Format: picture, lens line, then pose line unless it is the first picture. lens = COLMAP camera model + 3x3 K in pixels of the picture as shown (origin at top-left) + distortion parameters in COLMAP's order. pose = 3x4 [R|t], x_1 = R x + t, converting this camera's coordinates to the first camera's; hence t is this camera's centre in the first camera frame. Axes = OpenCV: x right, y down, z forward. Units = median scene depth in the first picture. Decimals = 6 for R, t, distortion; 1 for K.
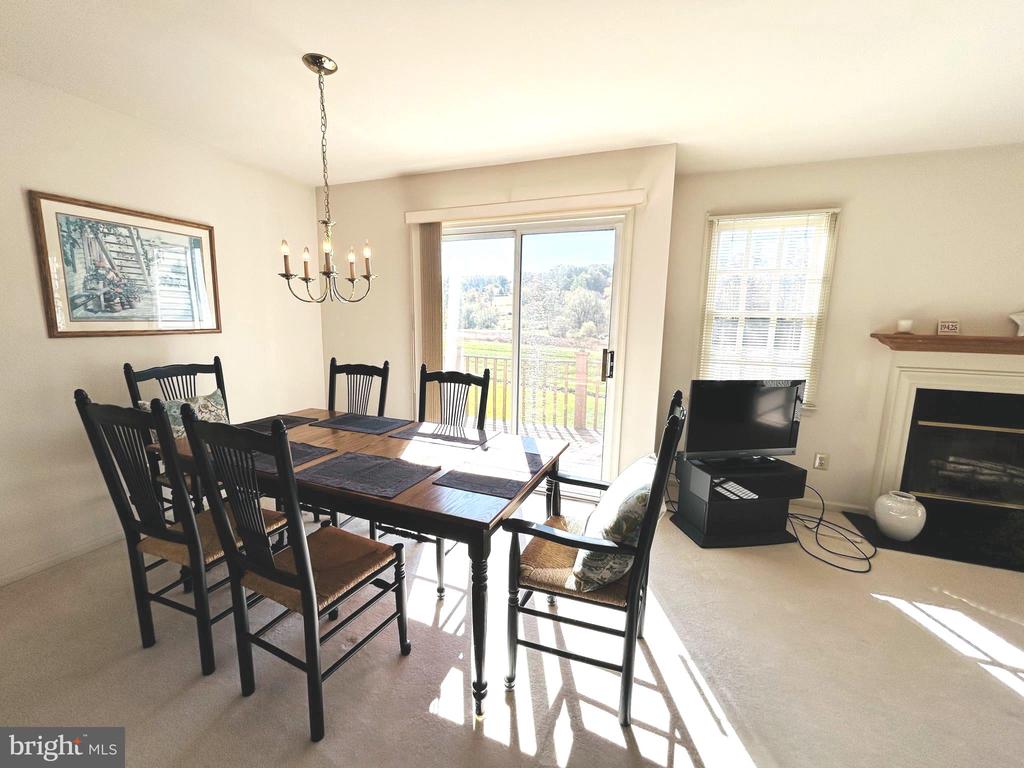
lens RADIAL K [[417.9, 0, 513.6], [0, 417.9, 384.7], [0, 0, 1]] dist [0.001516, -0.000073]
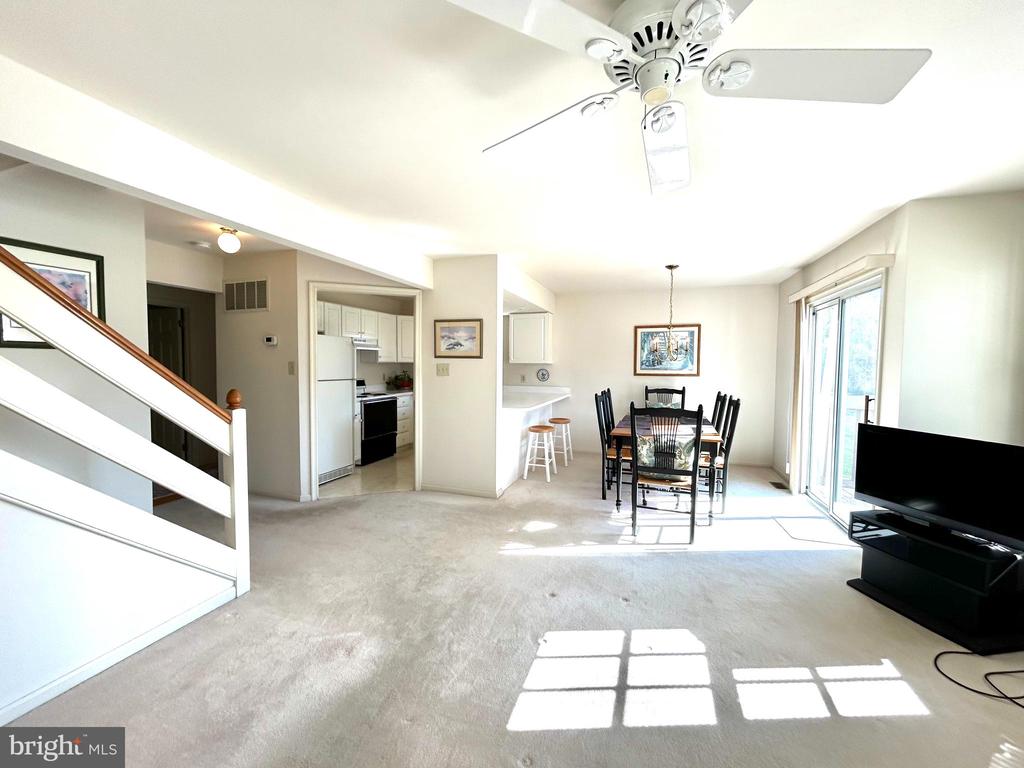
lens RADIAL K [[417.9, 0, 512.4], [0, 417.9, 382.9], [0, 0, 1]] dist [0.001516, -0.000073]
pose [[0.051537, 0.037194, -0.997978, 1.541841], [-0.163803, 0.986087, 0.028291, -0.005120], [0.985146, 0.162014, 0.056912, 0.026240]]
